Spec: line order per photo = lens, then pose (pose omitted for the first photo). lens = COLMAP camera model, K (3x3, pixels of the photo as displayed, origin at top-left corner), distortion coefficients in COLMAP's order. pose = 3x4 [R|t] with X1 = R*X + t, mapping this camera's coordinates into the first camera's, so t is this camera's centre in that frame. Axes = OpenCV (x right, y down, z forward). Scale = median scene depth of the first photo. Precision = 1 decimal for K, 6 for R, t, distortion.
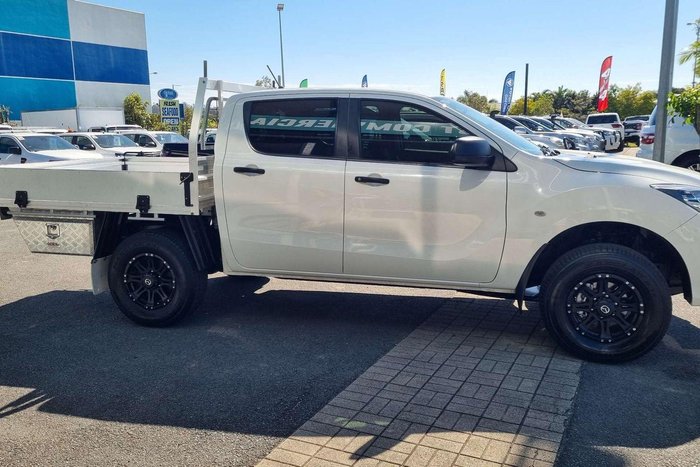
lens RADIAL K [[620.7, 0, 349.3], [0, 620.7, 233.9], [0, 0, 1]] dist [0.074709, -0.079194]
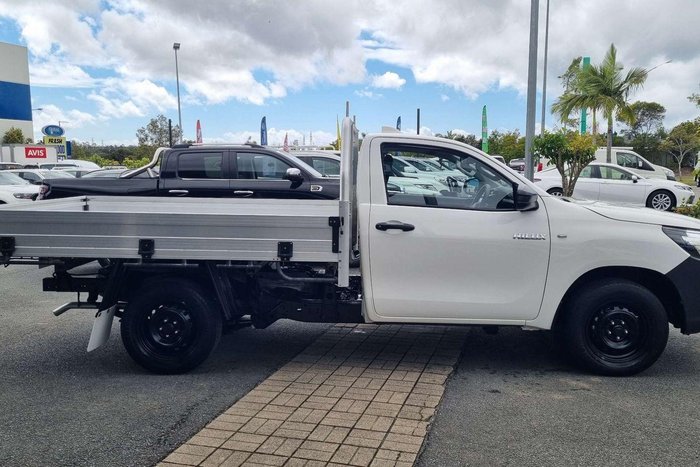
lens RADIAL K [[620.7, 0, 359.1], [0, 620.7, 229.9], [0, 0, 1]] dist [0.074709, -0.079194]
pose [[0.985401, -0.011312, 0.169874, 0.026387], [0.023198, 0.997406, -0.068146, 0.016650], [-0.168663, 0.071092, 0.983107, -0.043155]]
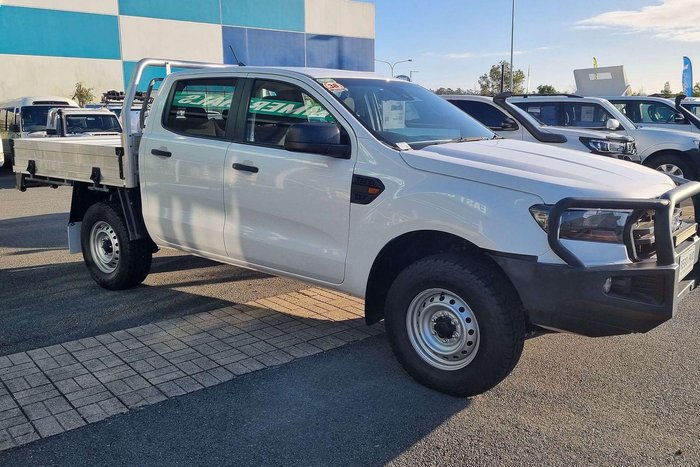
lens RADIAL K [[620.7, 0, 347.8], [0, 620.7, 230.0], [0, 0, 1]] dist [0.074709, -0.079194]
pose [[0.911798, 0.087681, -0.401169, 0.592654], [-0.081387, 0.996145, 0.032740, -0.023964], [0.402493, 0.002797, 0.915419, 0.152991]]
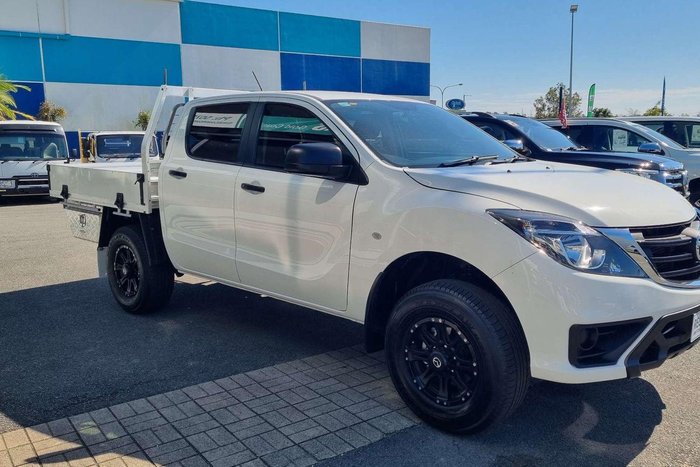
lens RADIAL K [[620.7, 0, 354.9], [0, 620.7, 235.5], [0, 0, 1]] dist [0.074709, -0.079194]
pose [[0.884878, 0.078949, -0.459084, 0.466848], [-0.084554, 0.996384, 0.008372, -0.026216], [0.458084, 0.031410, 0.888354, 0.173520]]
